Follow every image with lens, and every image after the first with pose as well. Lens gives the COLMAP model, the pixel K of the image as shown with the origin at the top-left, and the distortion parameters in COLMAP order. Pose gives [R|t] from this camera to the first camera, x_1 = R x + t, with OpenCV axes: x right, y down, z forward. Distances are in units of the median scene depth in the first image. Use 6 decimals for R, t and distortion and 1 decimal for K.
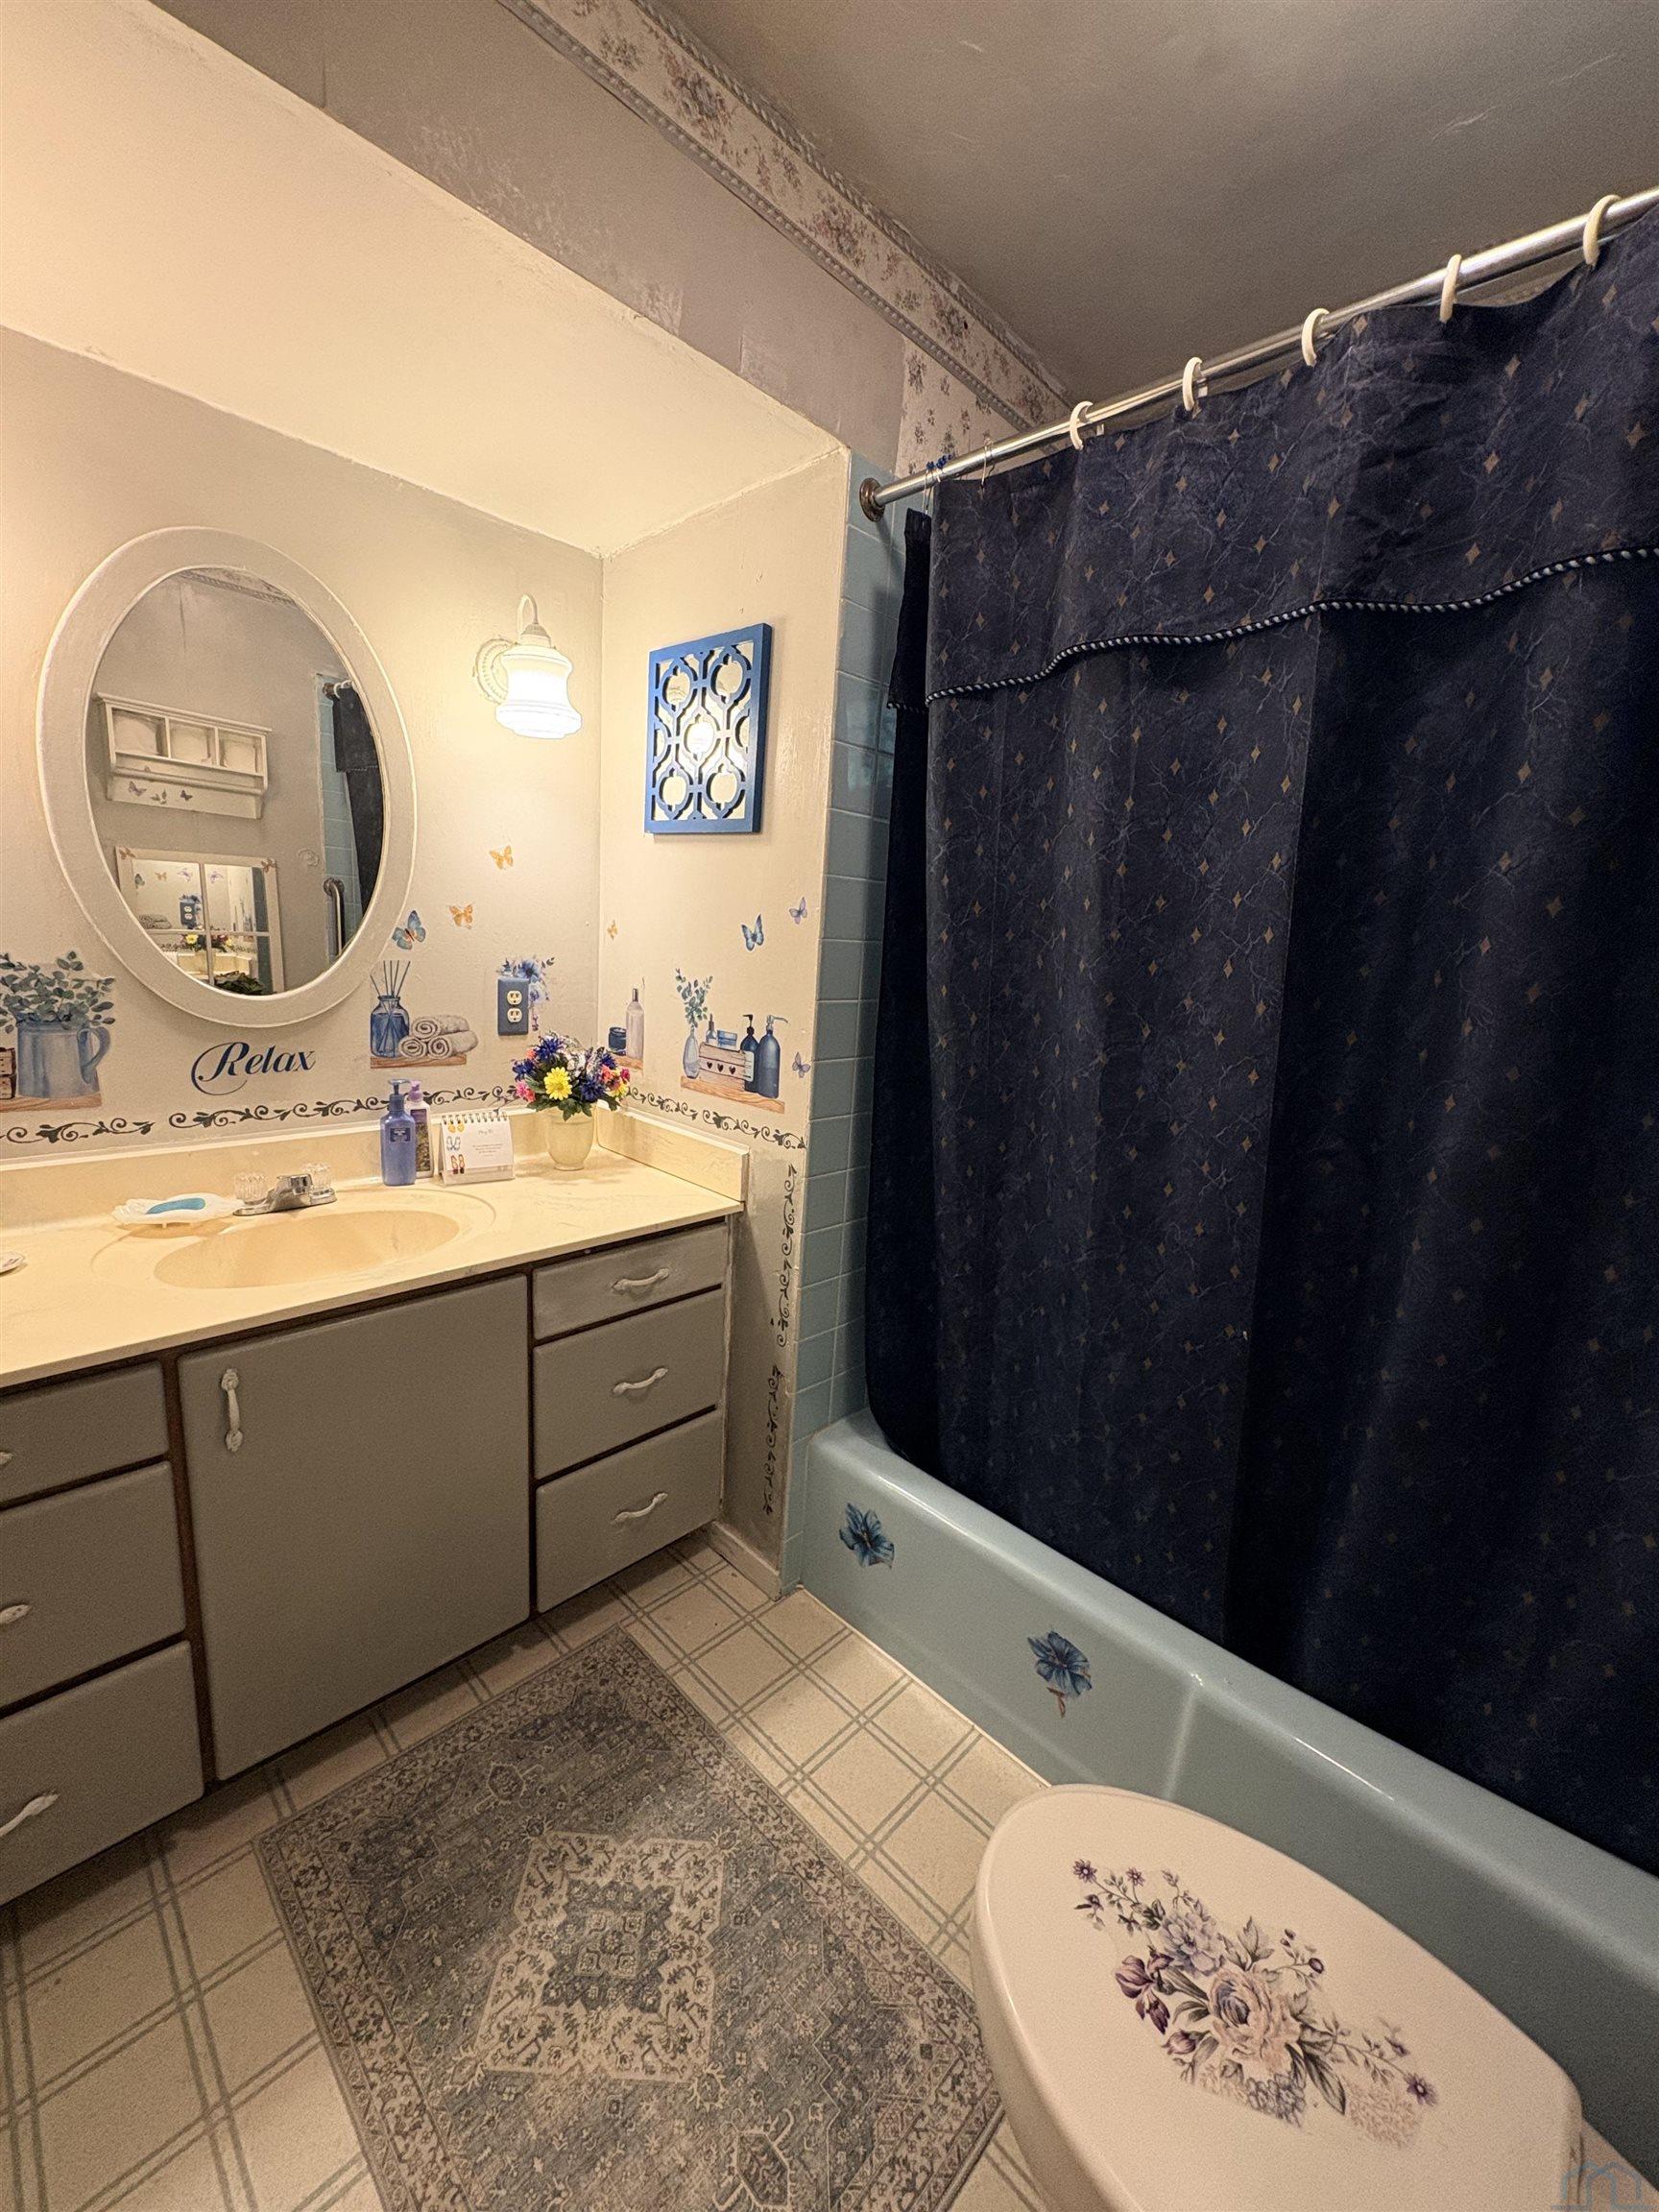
lens RADIAL K [[879.1, 0, 831.7], [0, 879.1, 1104.2], [0, 0, 1]] dist [0.000726, -0.000455]
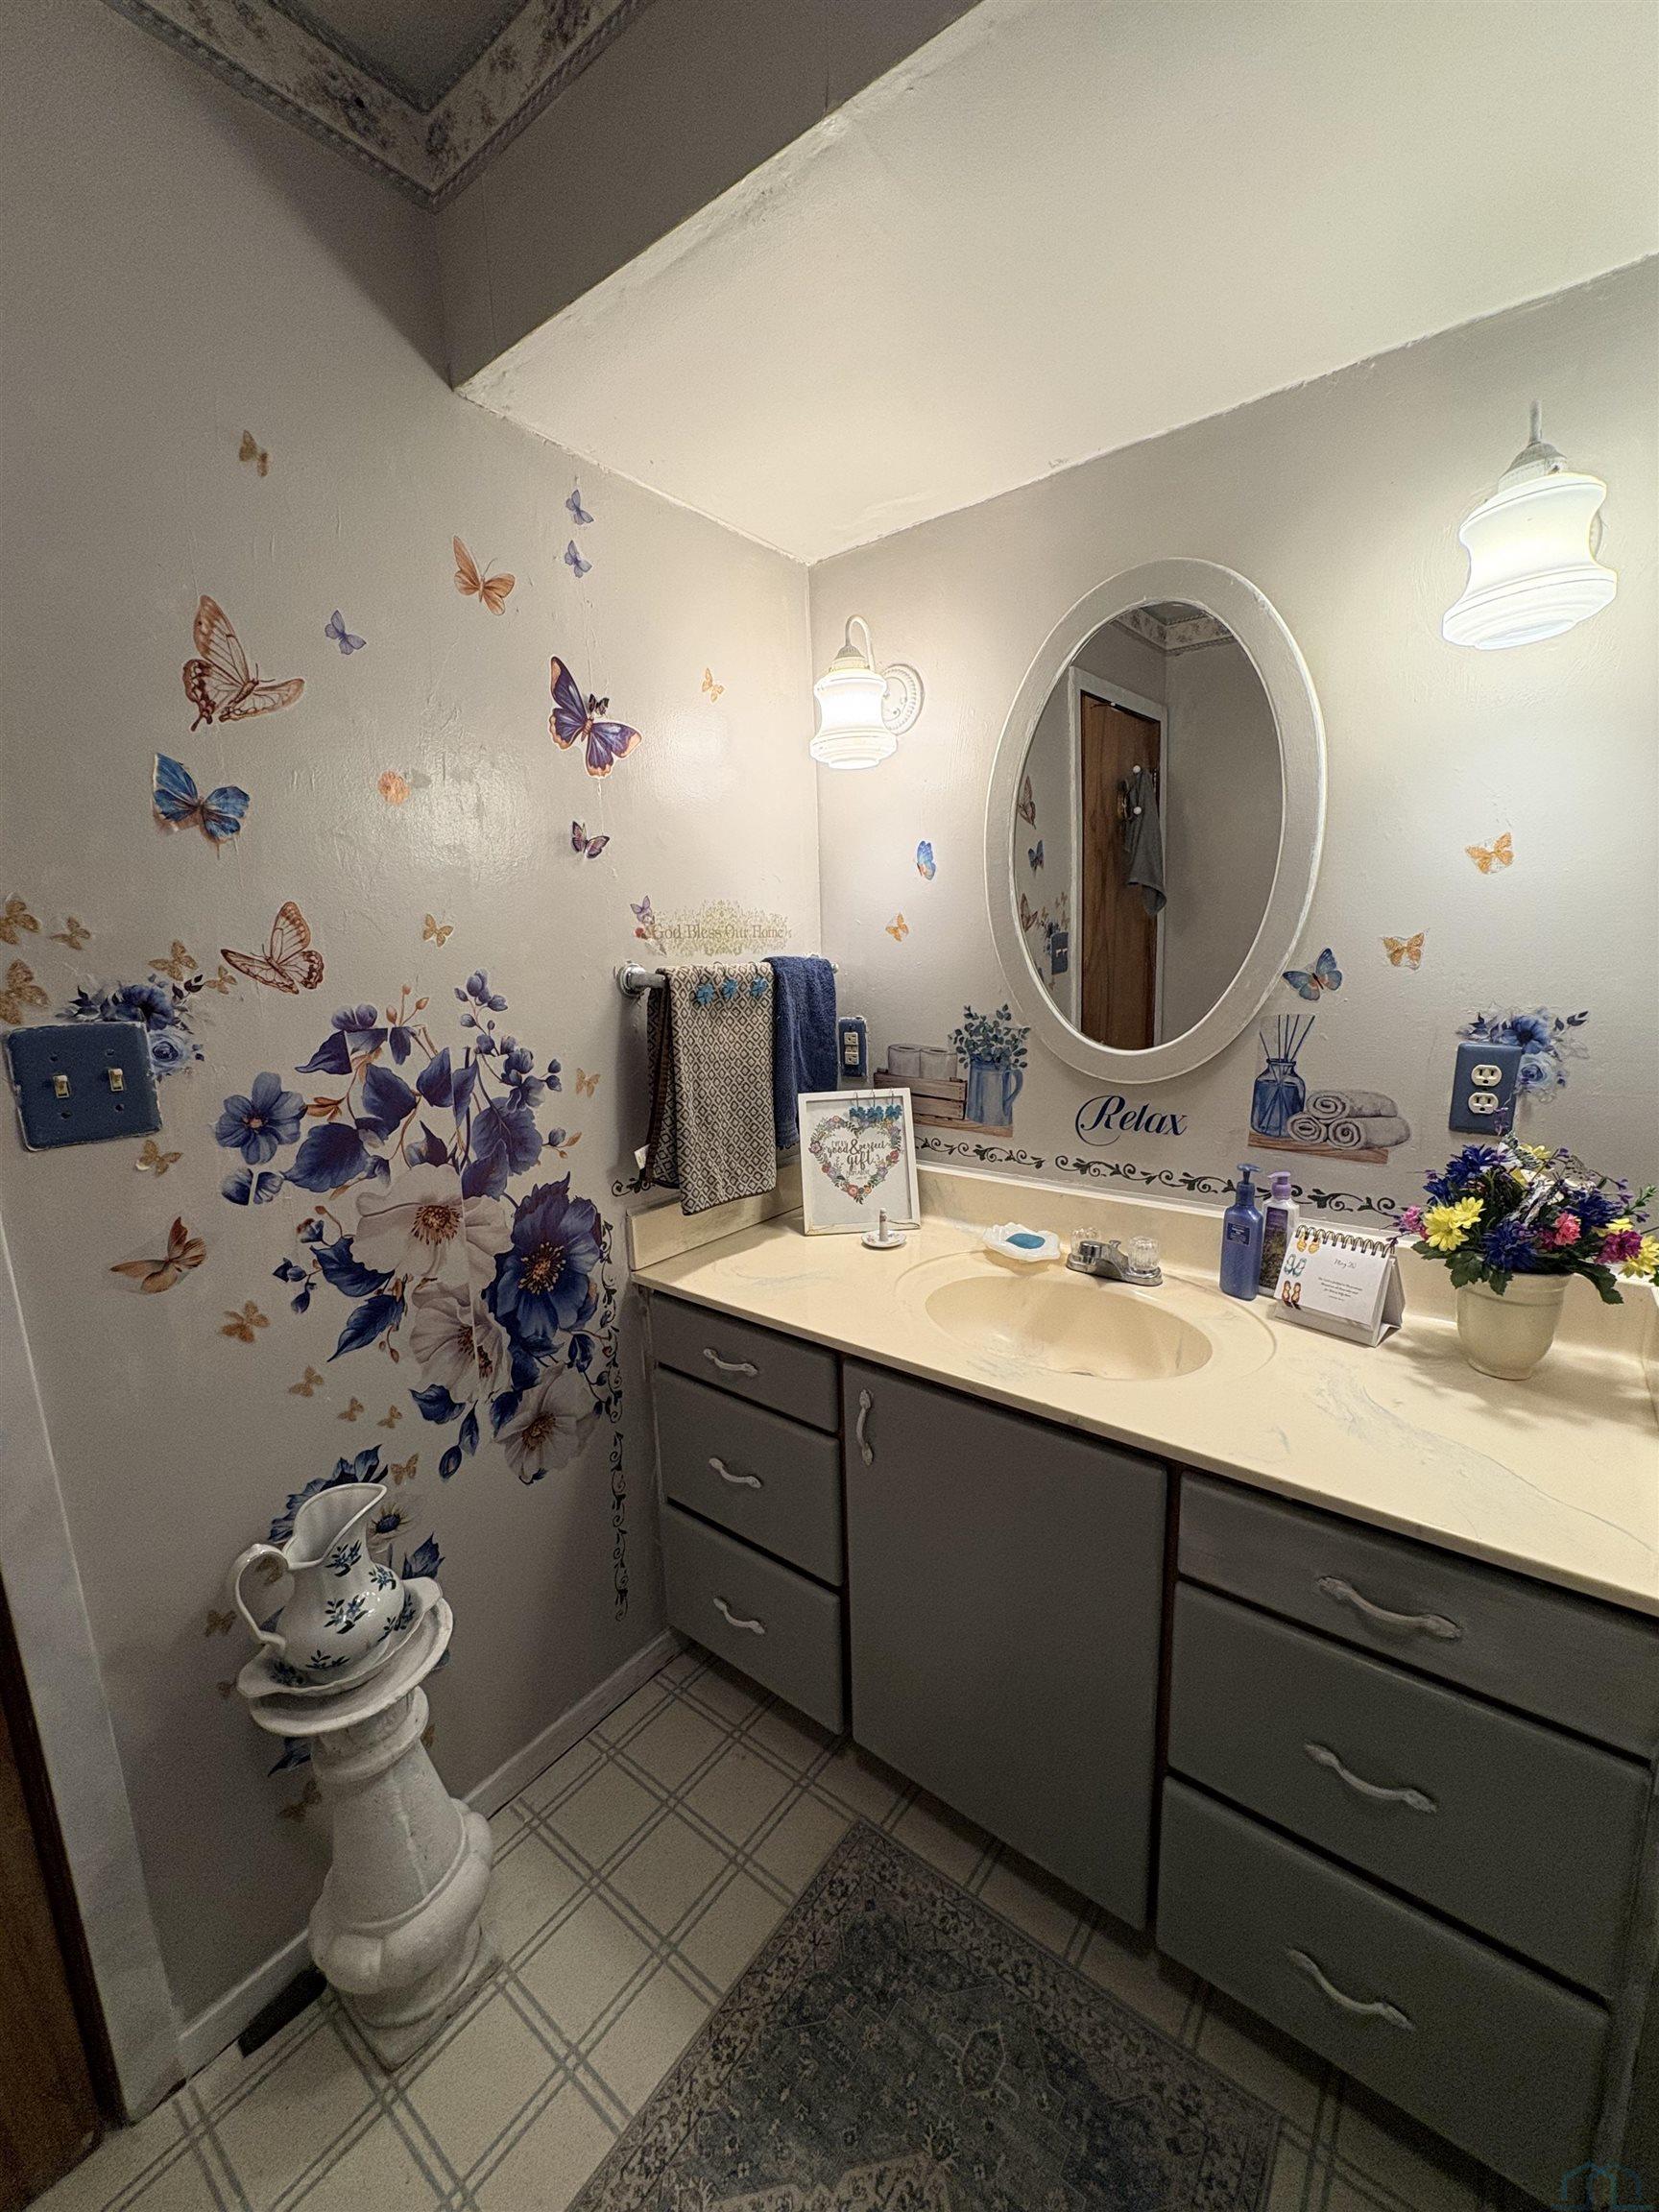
lens RADIAL K [[879.1, 0, 831.7], [0, 879.1, 1104.2], [0, 0, 1]] dist [0.000726, -0.000455]
pose [[0.116585, 0.119223, -0.985999, 0.246547], [-0.159123, 0.982187, 0.099947, -0.106906], [0.980351, 0.145243, 0.133479, 0.551935]]
